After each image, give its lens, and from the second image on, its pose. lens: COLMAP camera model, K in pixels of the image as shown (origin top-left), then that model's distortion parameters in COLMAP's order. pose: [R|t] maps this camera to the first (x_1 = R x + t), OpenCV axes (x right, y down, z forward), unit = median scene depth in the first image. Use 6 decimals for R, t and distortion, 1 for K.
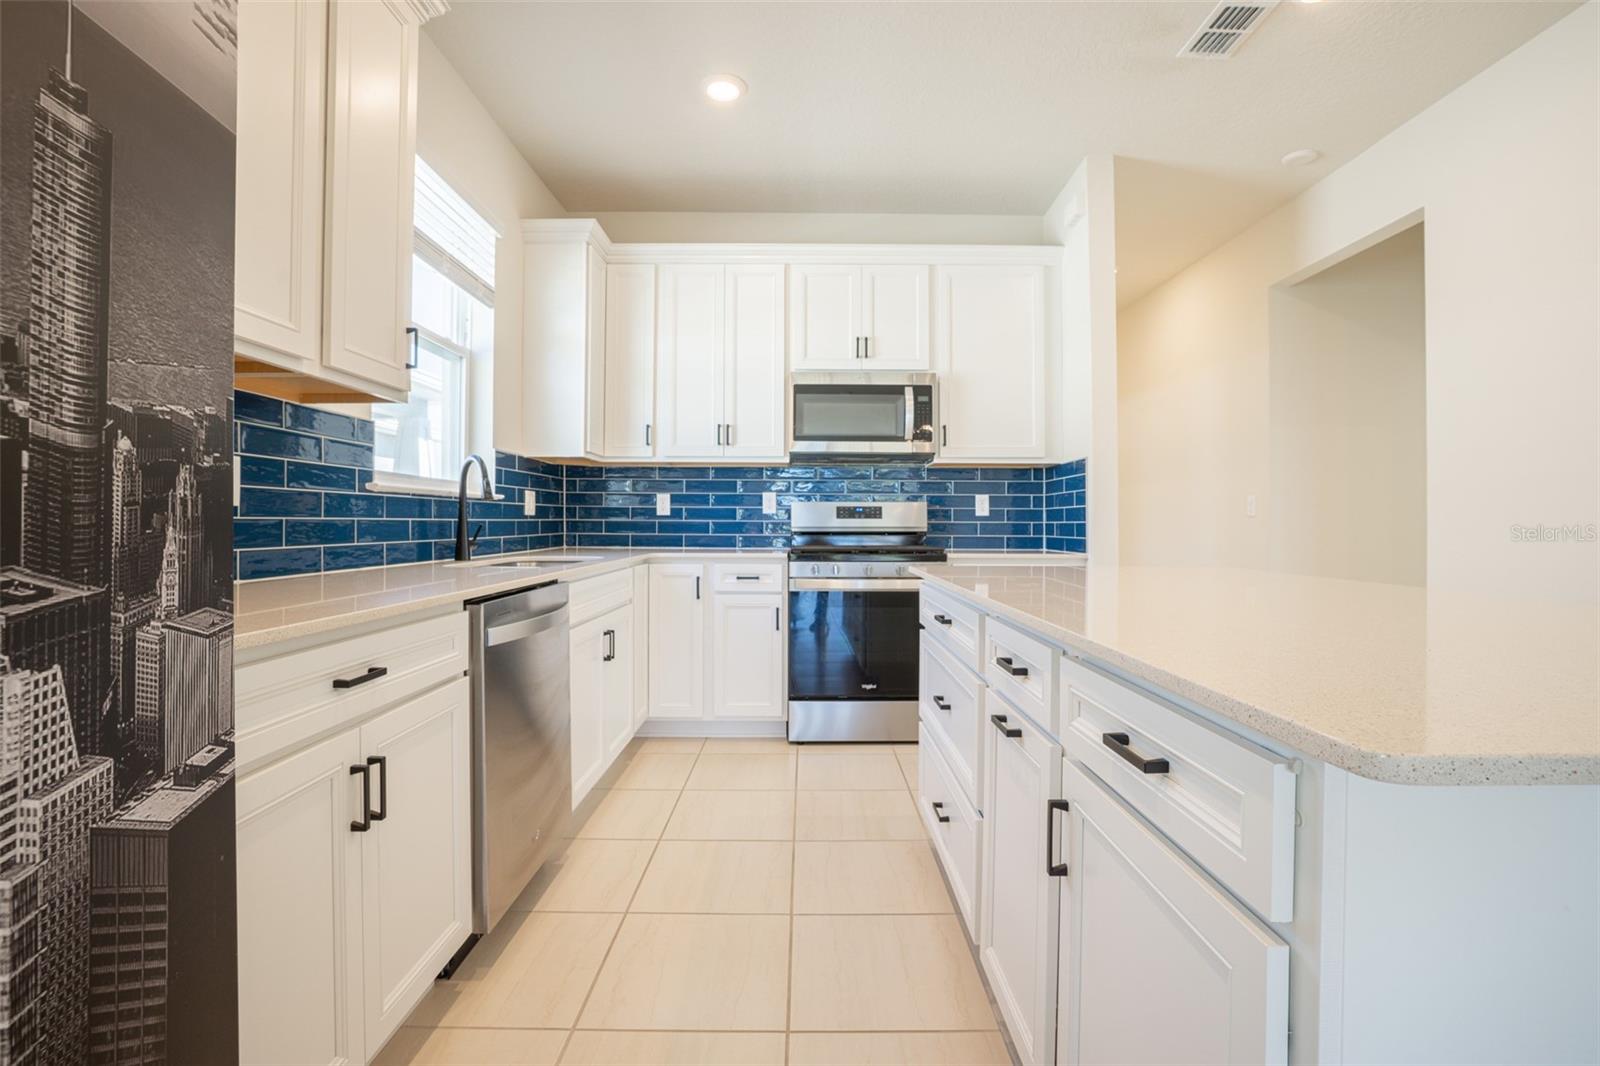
lens RADIAL K [[715.6, 0, 809.4], [0, 715.6, 519.2], [0, 0, 1]] dist [-0.047194, 0.016632]
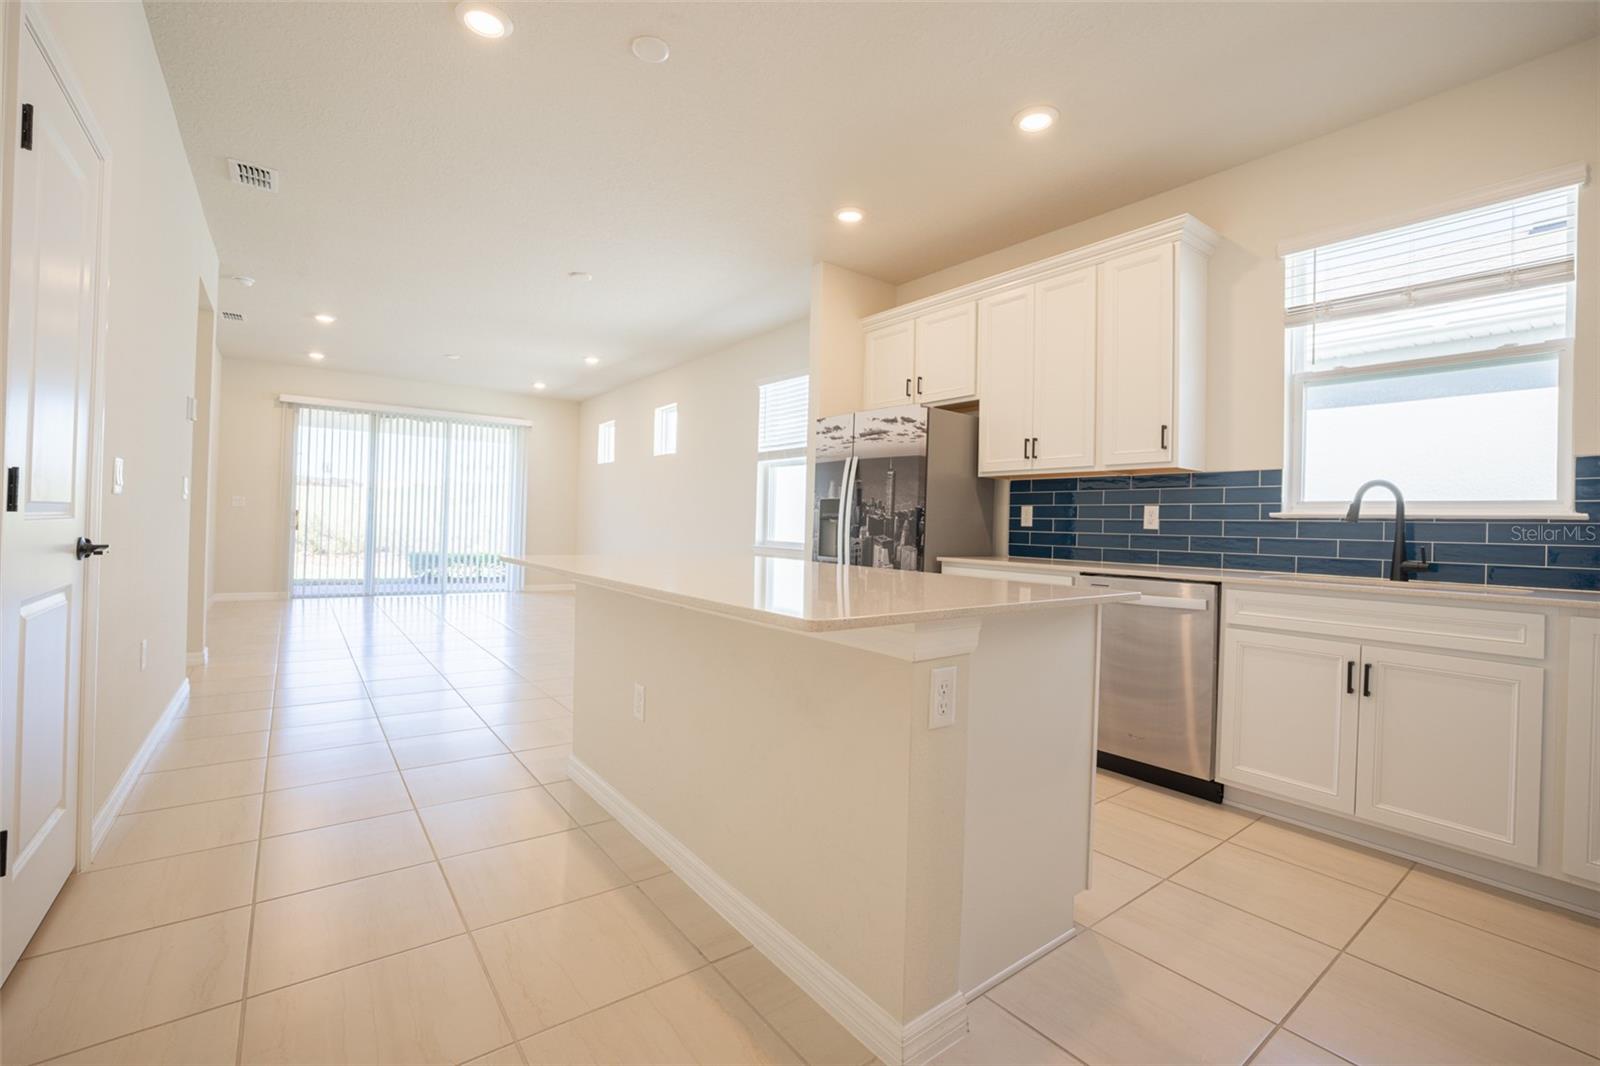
lens RADIAL K [[687.2, 0, 800.0], [0, 687.2, 521.0], [0, 0, 1]] dist [-0.048059, 0.019252]
pose [[-0.798075, -0.028825, -0.601868, 0.592742], [-0.026077, 0.999572, -0.013293, 0.005461], [0.601993, 0.005086, -0.798485, 0.919636]]
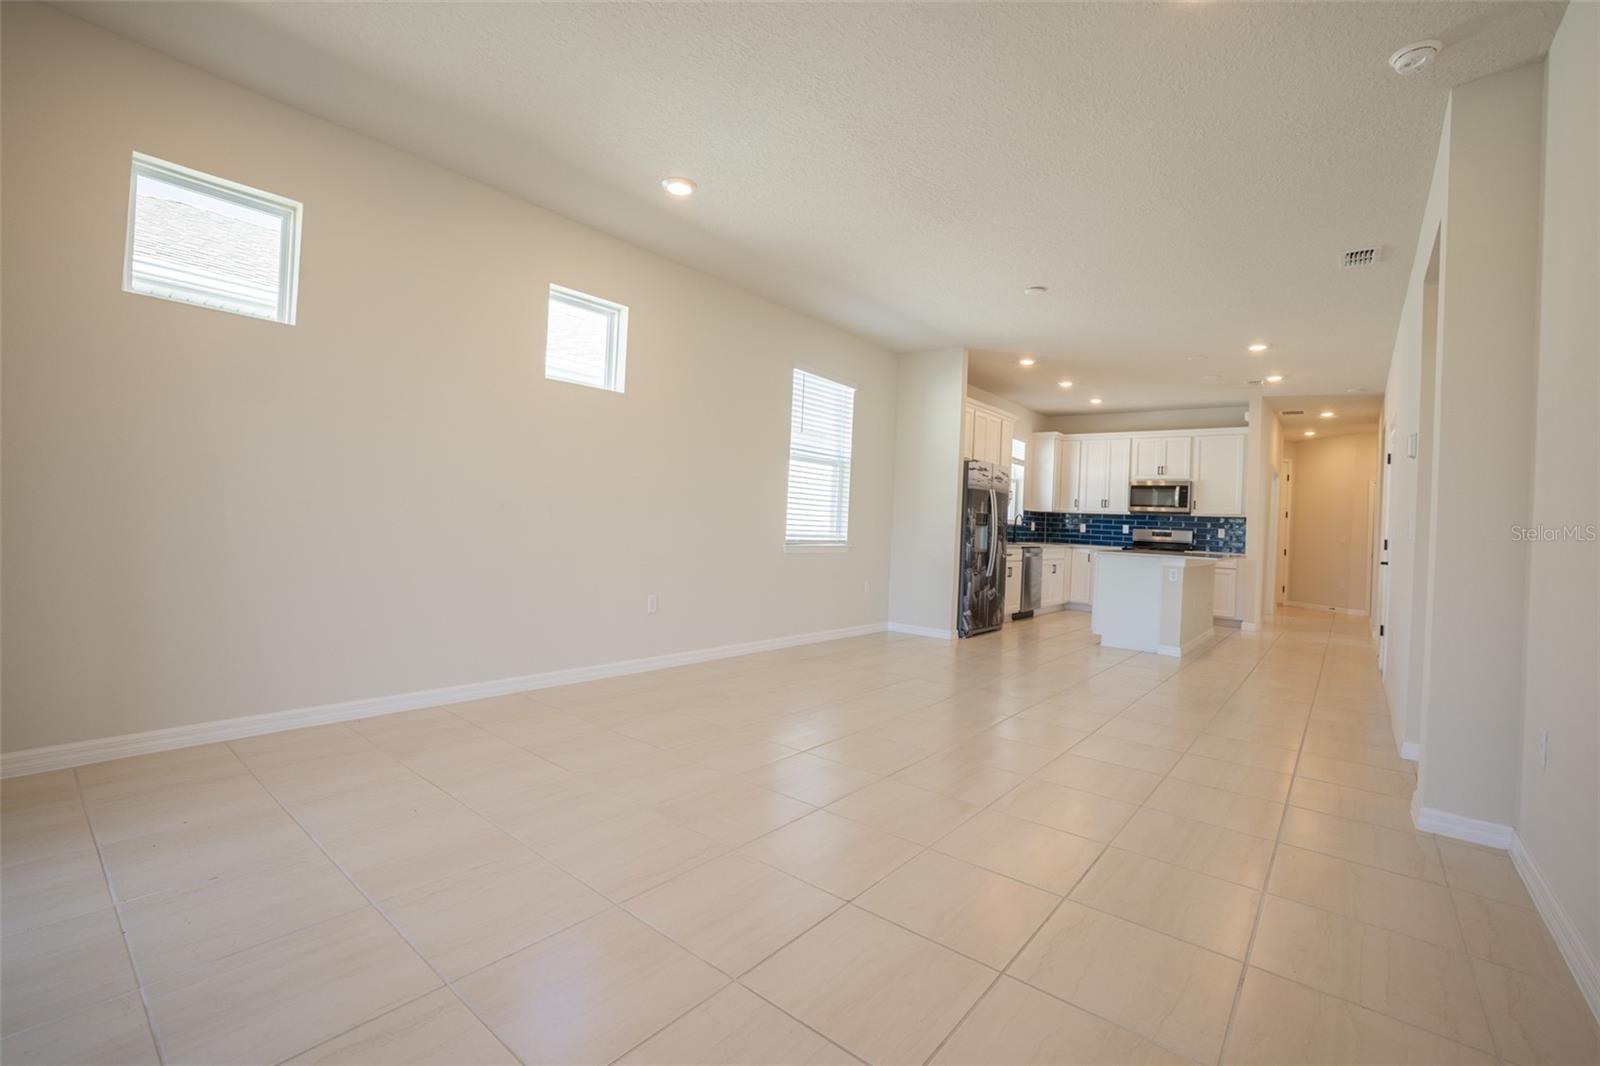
lens RADIAL K [[687.2, 0, 800.0], [0, 687.2, 521.0], [0, 0, 1]] dist [-0.048059, 0.019252]
pose [[0.769020, 0.029865, -0.638527, 0.664634], [-0.038711, 0.999250, 0.000114, -0.007844], [0.638052, 0.024631, 0.769599, -1.776061]]
